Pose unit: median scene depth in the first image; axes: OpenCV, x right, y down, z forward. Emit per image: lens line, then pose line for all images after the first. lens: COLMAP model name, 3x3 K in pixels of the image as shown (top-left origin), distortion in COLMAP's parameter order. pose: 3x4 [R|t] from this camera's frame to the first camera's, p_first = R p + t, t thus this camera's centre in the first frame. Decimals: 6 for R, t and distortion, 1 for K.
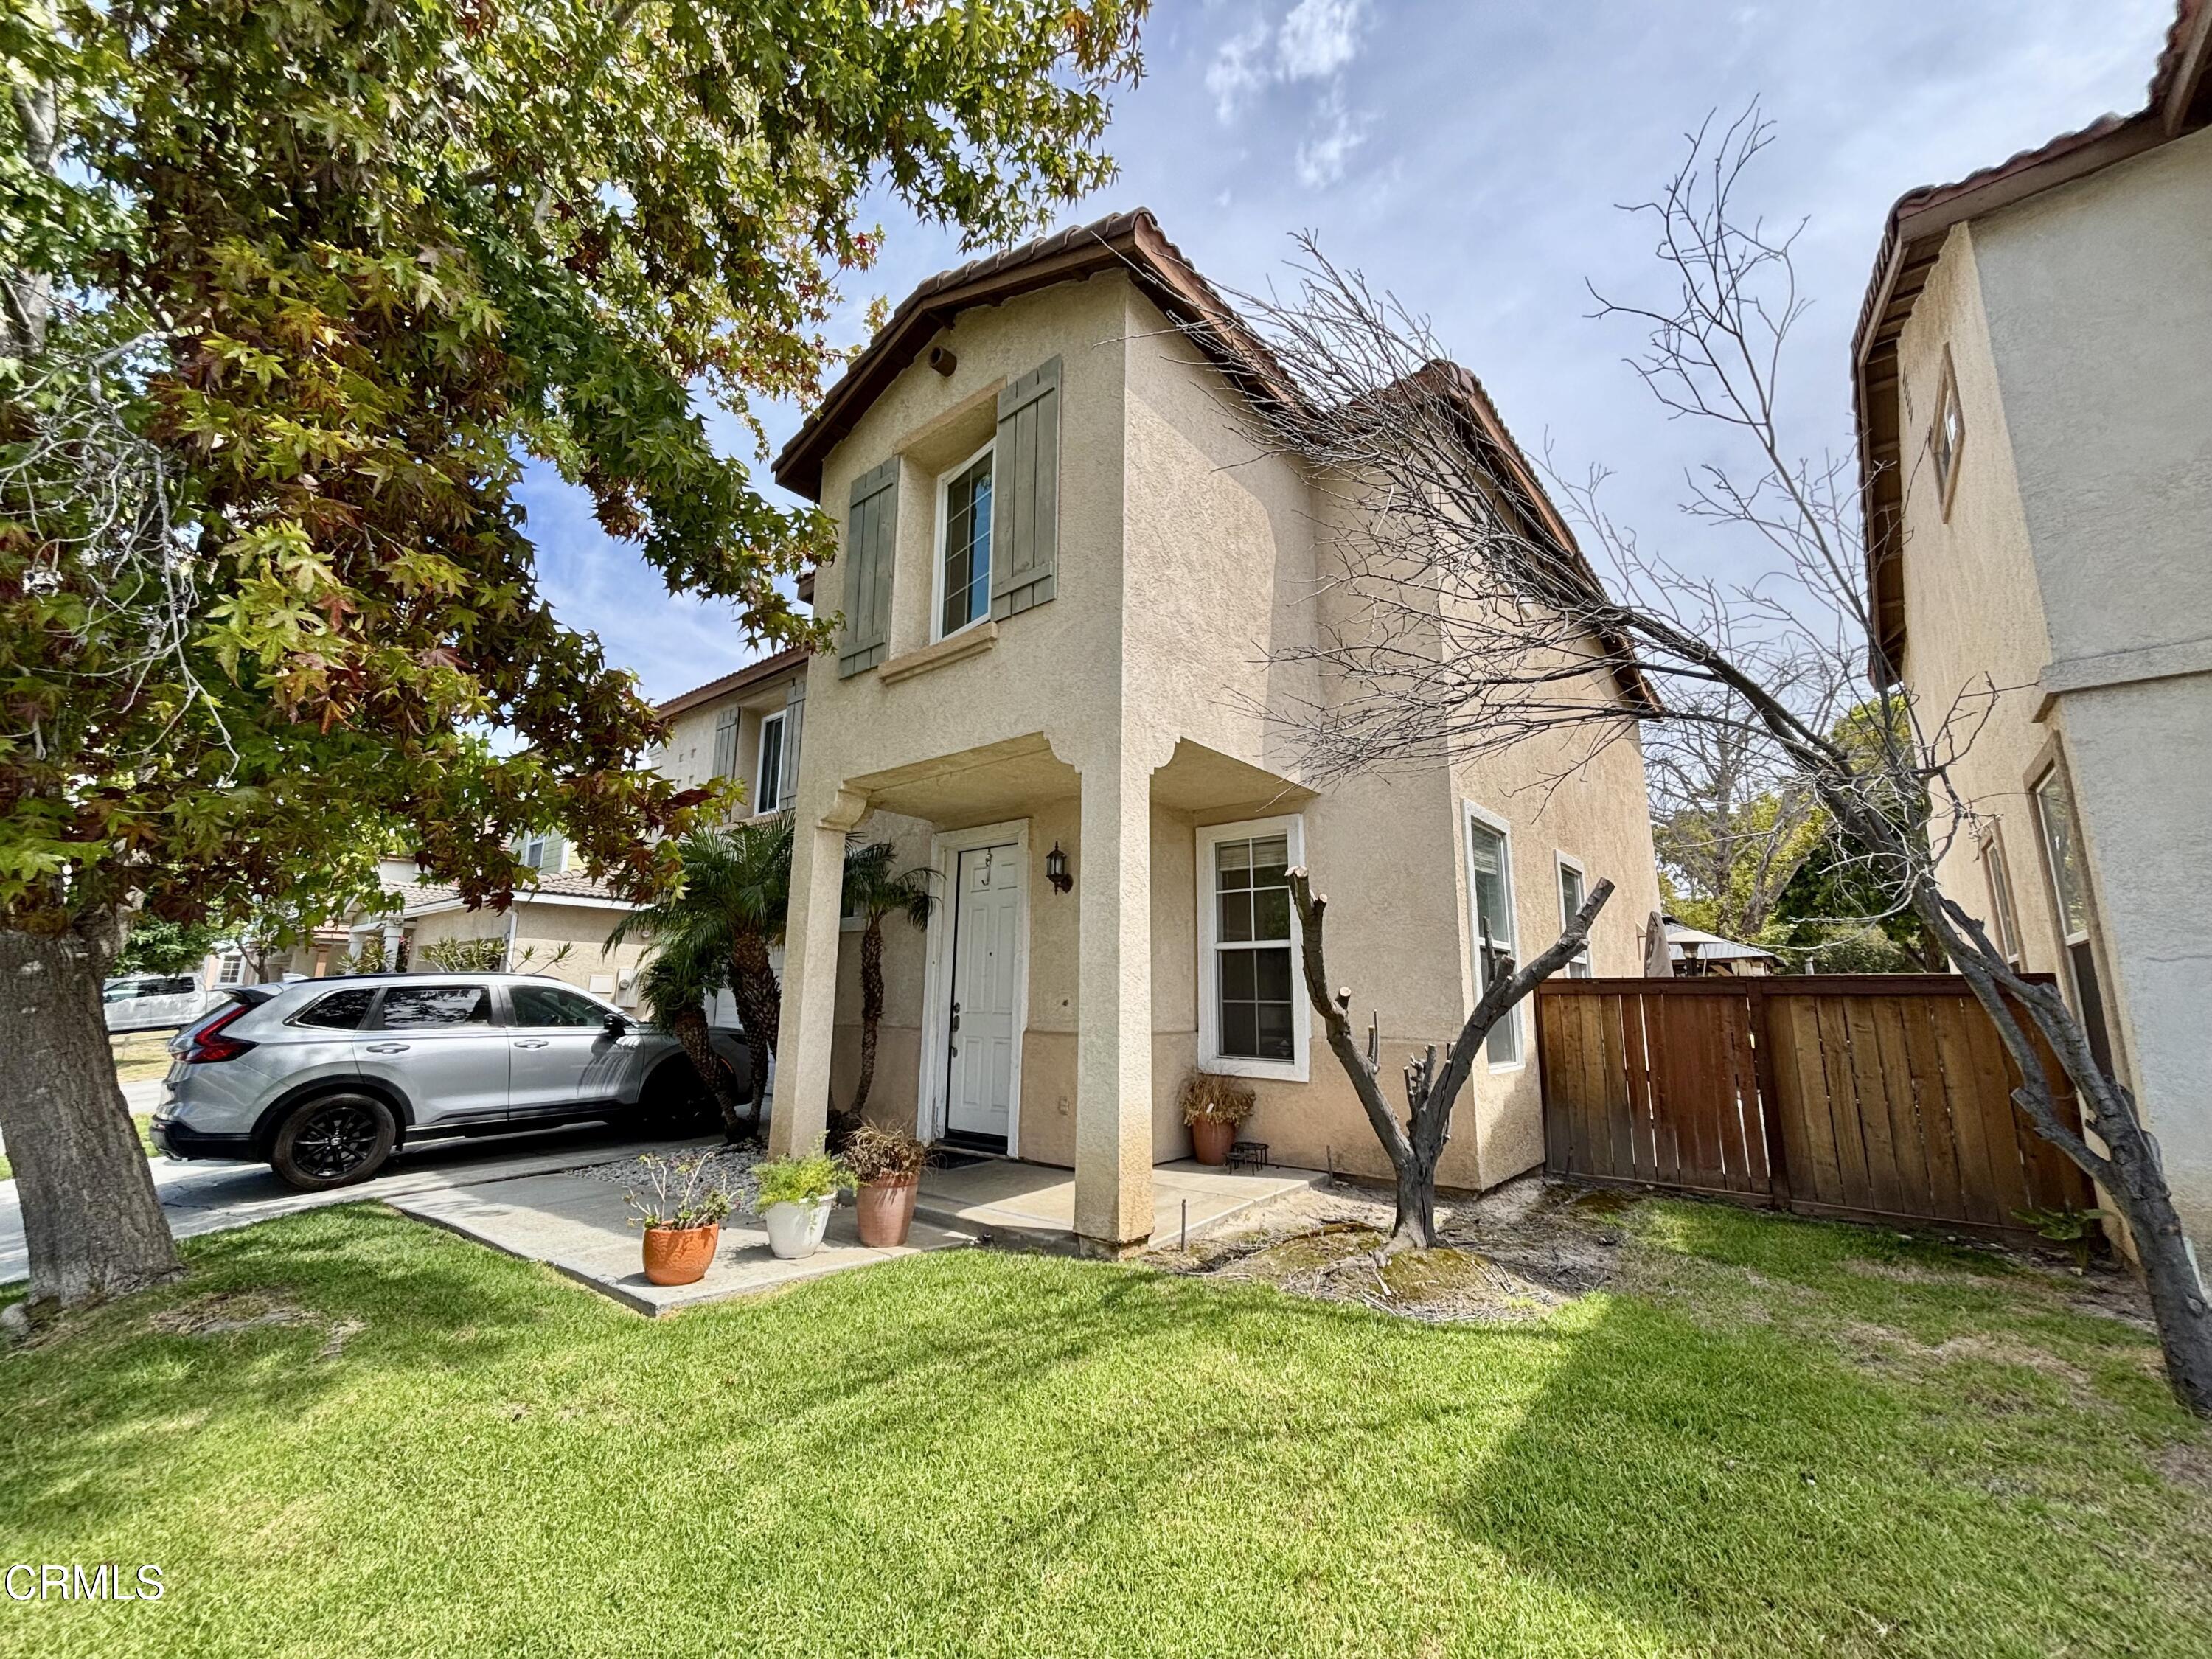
lens RADIAL K [[889.0, 0, 1107.4], [0, 889.0, 831.6], [0, 0, 1]] dist [0.004961, -0.000434]
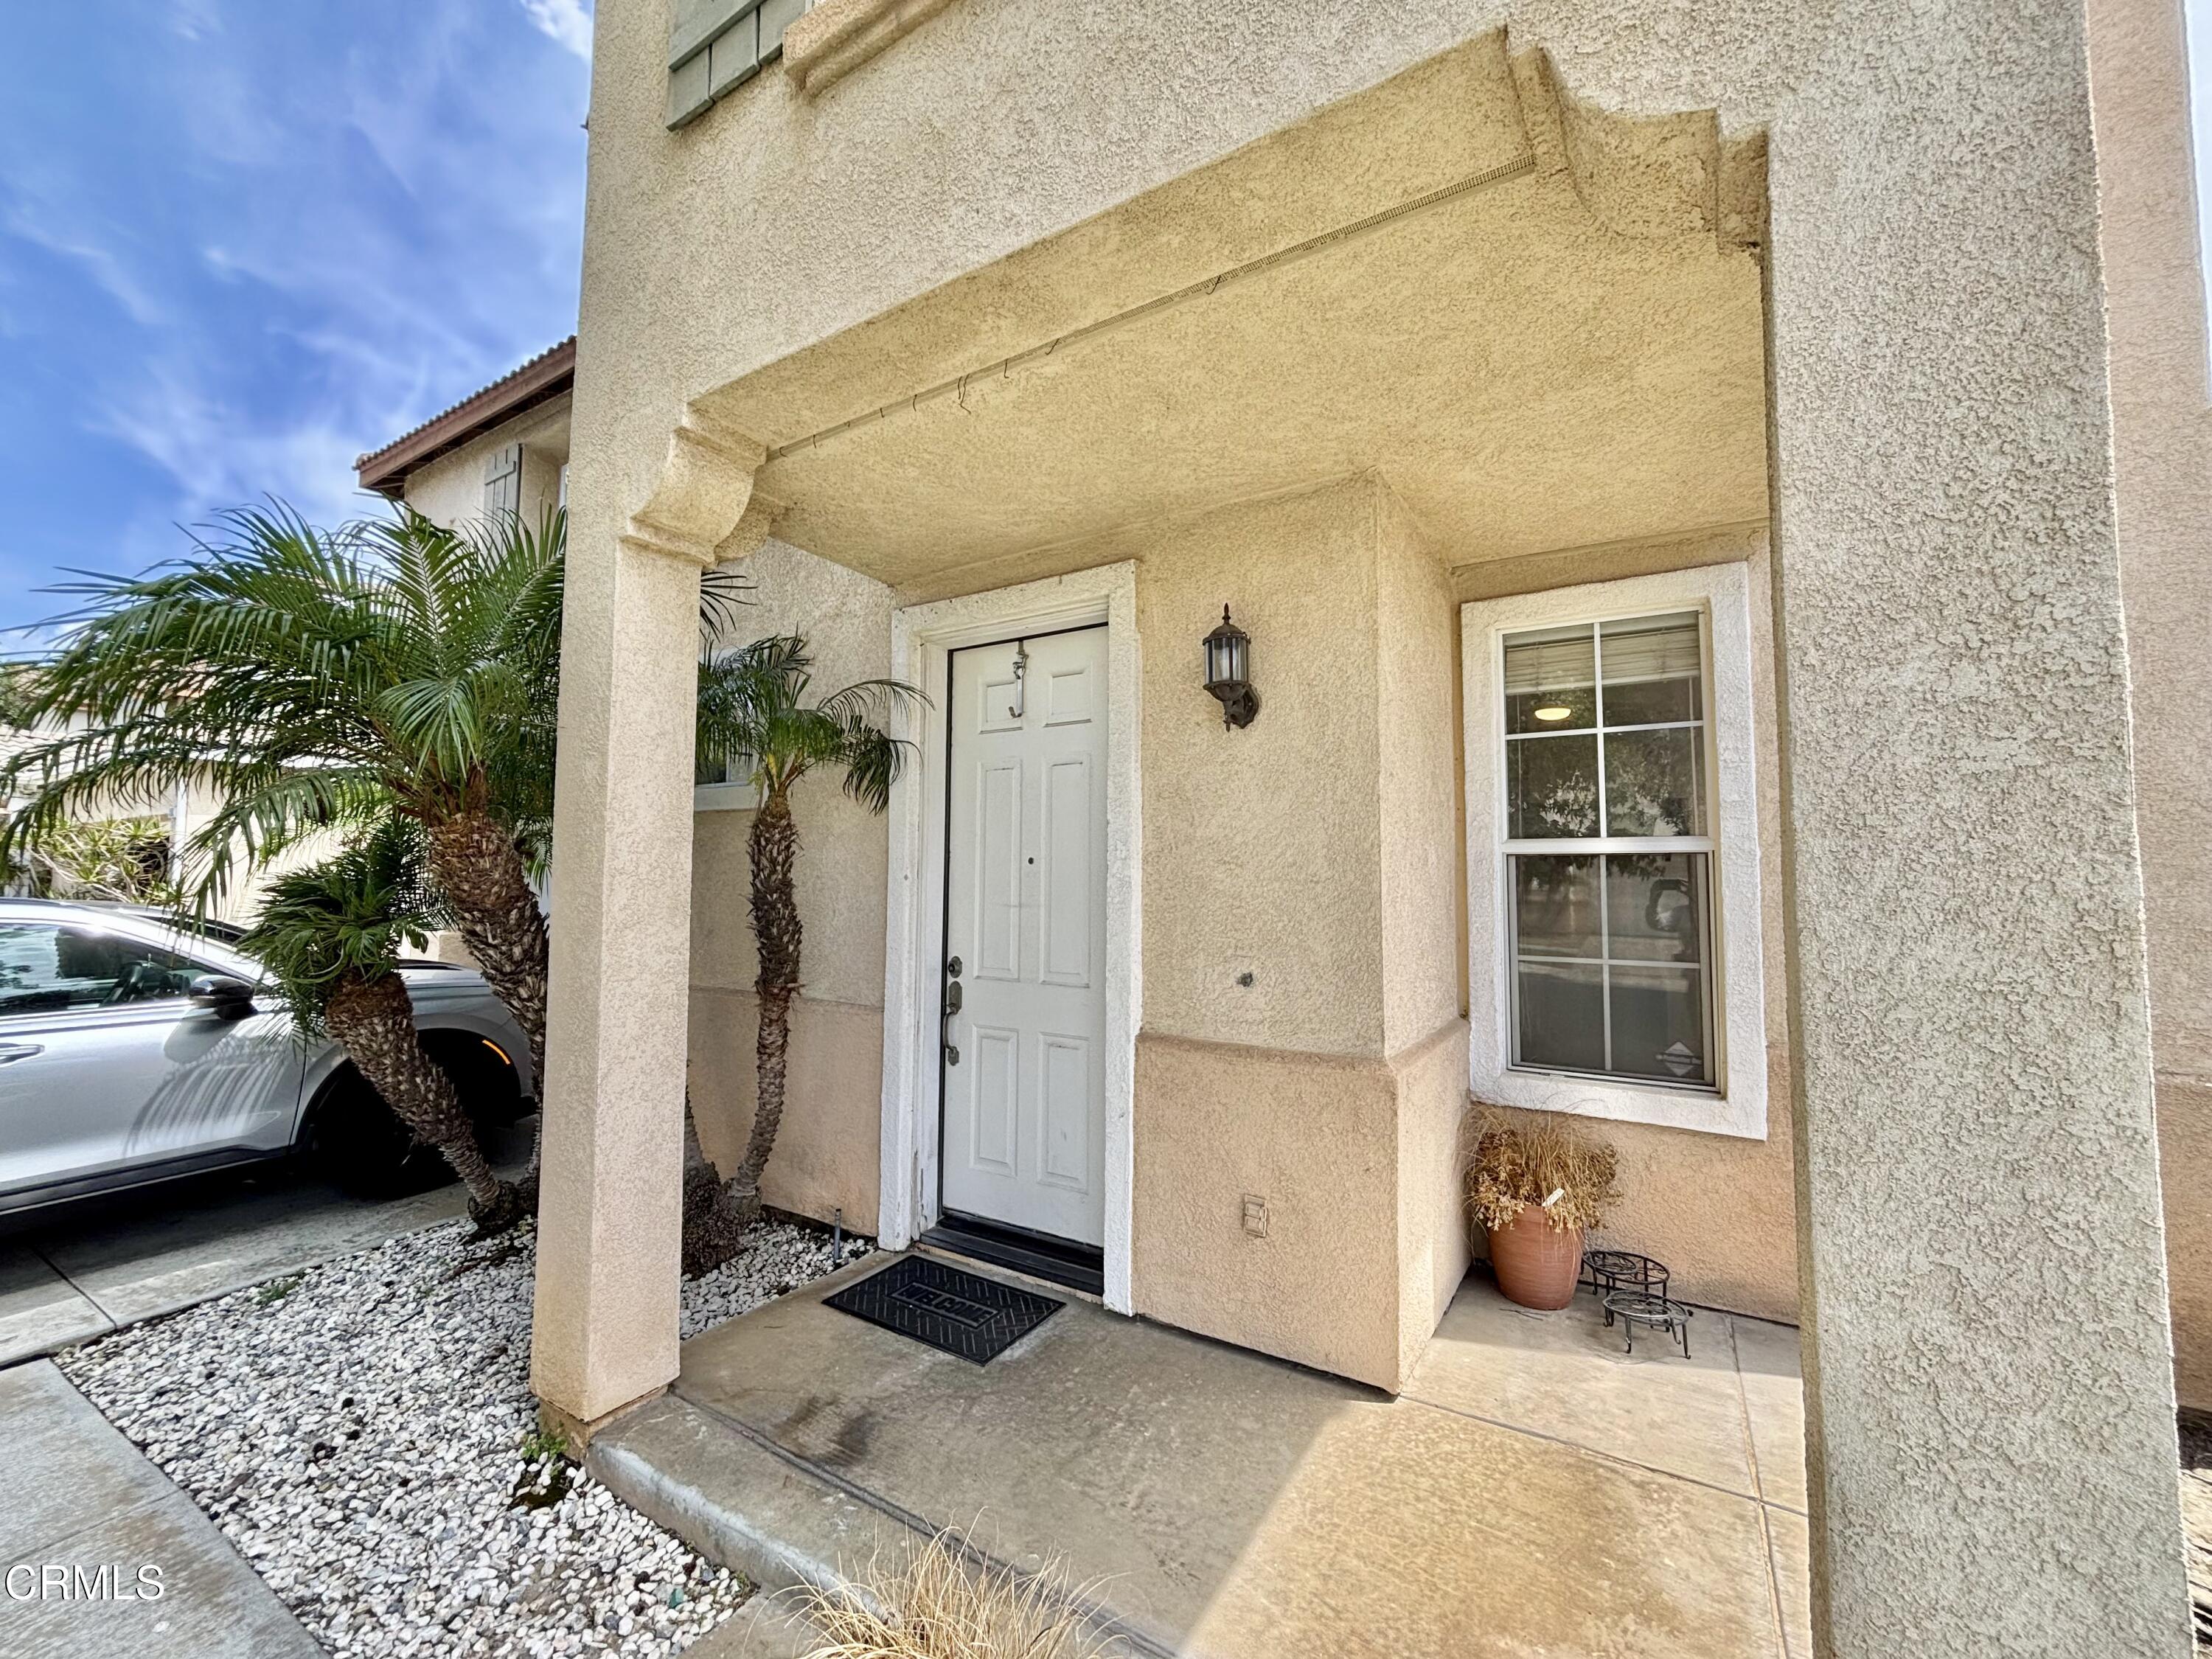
lens RADIAL K [[889.0, 0, 1107.4], [0, 889.0, 831.6], [0, 0, 1]] dist [0.004961, -0.000434]
pose [[0.991282, 0.002363, 0.131735, -0.155449], [-0.020430, 0.990503, 0.135963, 0.056649], [-0.130162, -0.137469, 0.981917, 0.531774]]
